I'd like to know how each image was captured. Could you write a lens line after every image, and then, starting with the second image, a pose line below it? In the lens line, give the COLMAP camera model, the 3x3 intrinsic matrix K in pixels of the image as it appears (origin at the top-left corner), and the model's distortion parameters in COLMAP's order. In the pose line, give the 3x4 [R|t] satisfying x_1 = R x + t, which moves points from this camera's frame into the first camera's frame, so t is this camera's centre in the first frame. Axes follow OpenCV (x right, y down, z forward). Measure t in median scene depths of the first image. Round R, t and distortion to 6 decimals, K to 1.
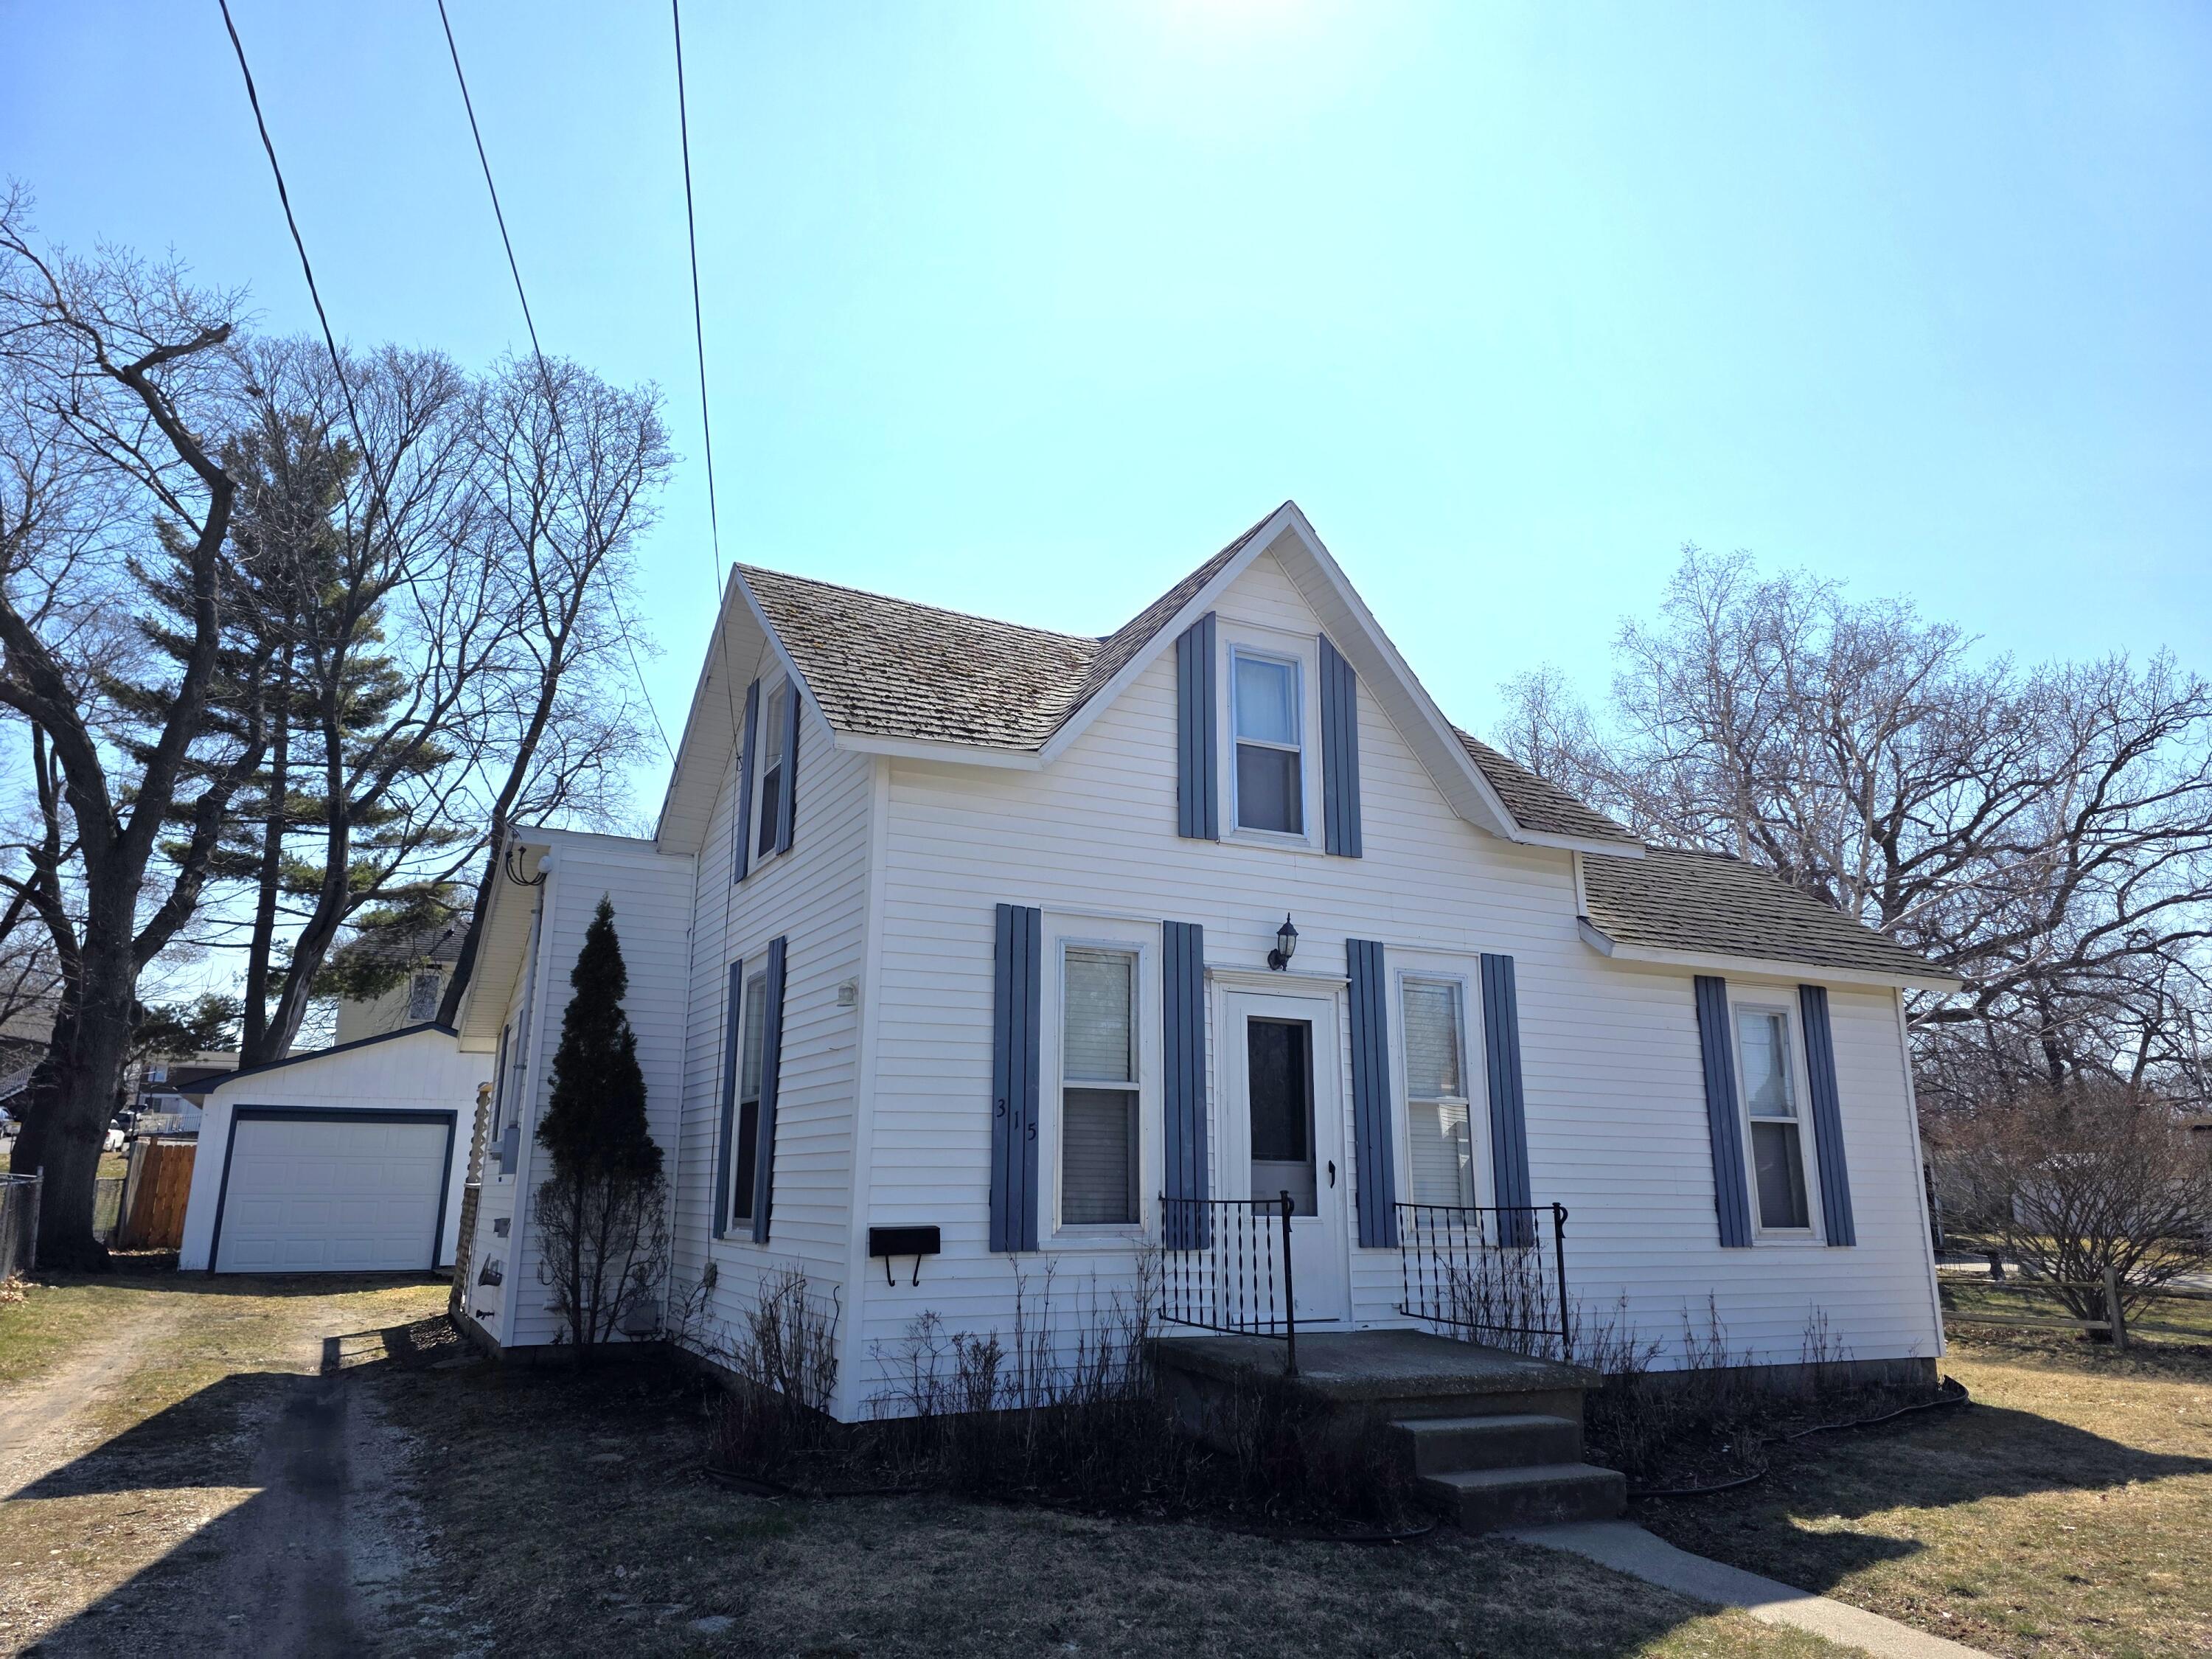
lens RADIAL K [[1487.7, 0, 1106.9], [0, 1487.7, 814.8], [0, 0, 1]] dist [0.058434, -0.044480]
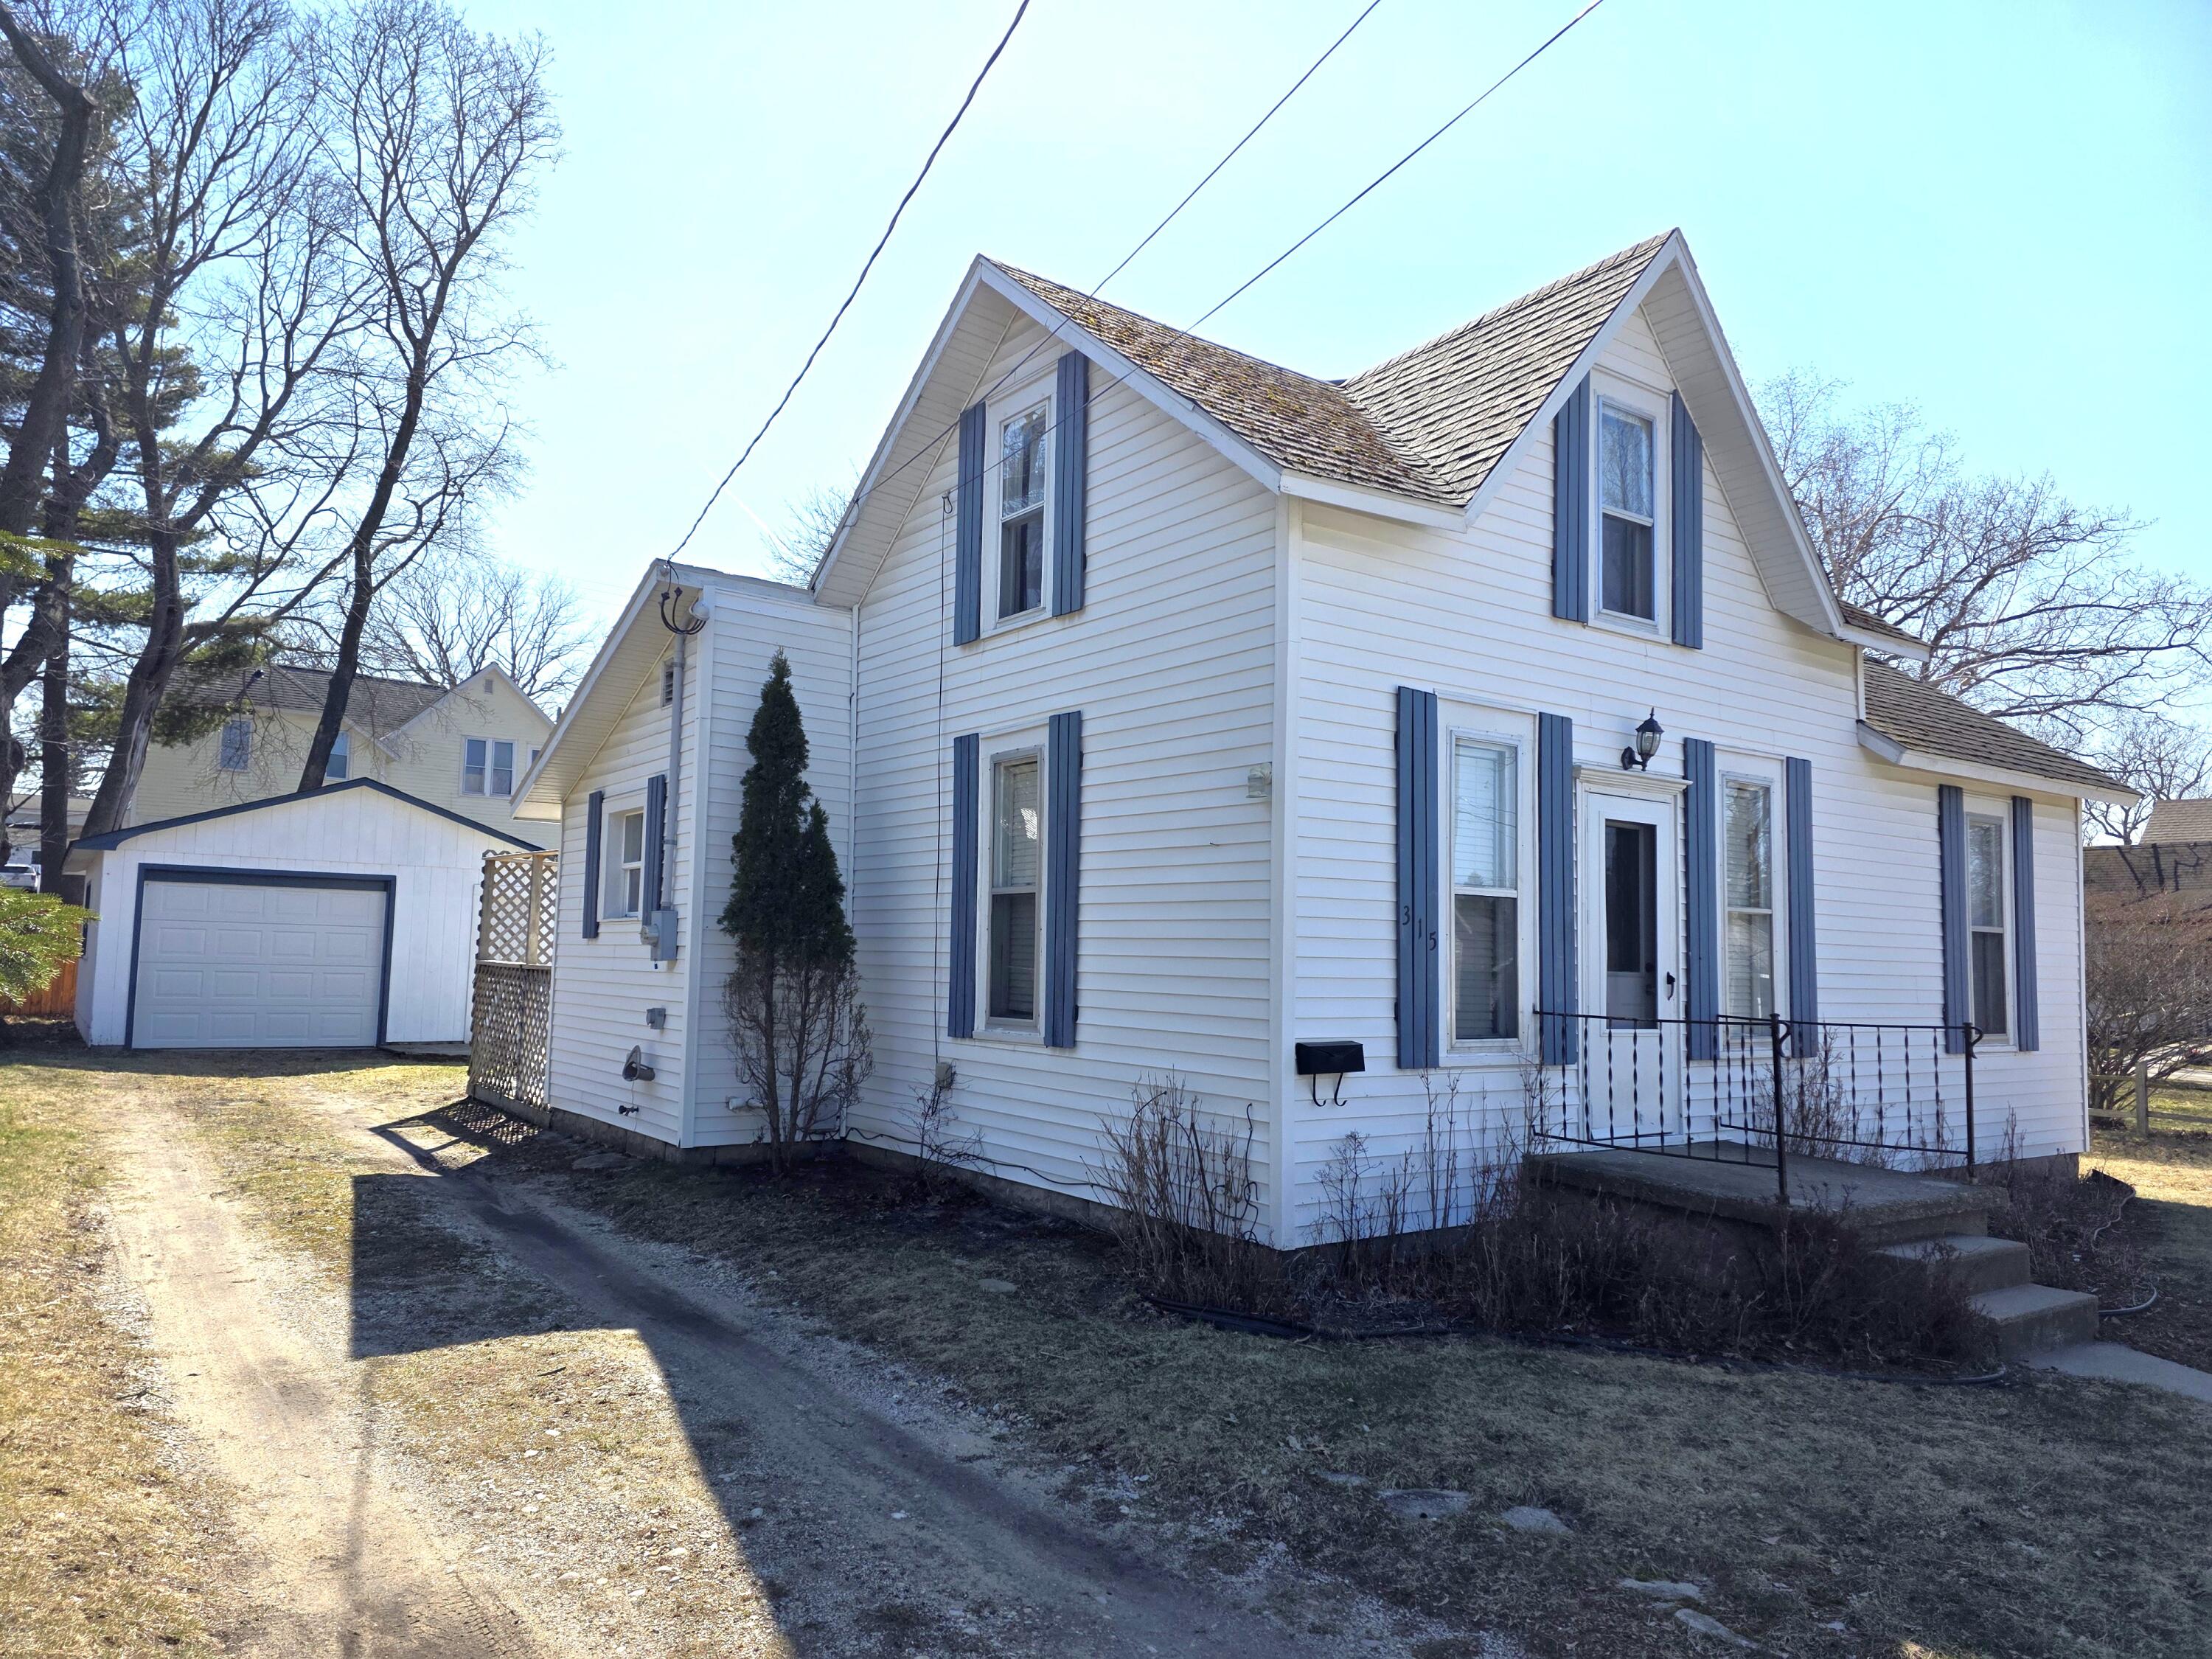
lens RADIAL K [[1487.7, 0, 1093.8], [0, 1487.7, 849.9], [0, 0, 1]] dist [0.058434, -0.044480]
pose [[0.987880, 0.026499, 0.152940, -0.309822], [-0.052568, 0.984209, 0.169025, 0.012780], [-0.146046, -0.175016, 0.973673, 0.124528]]
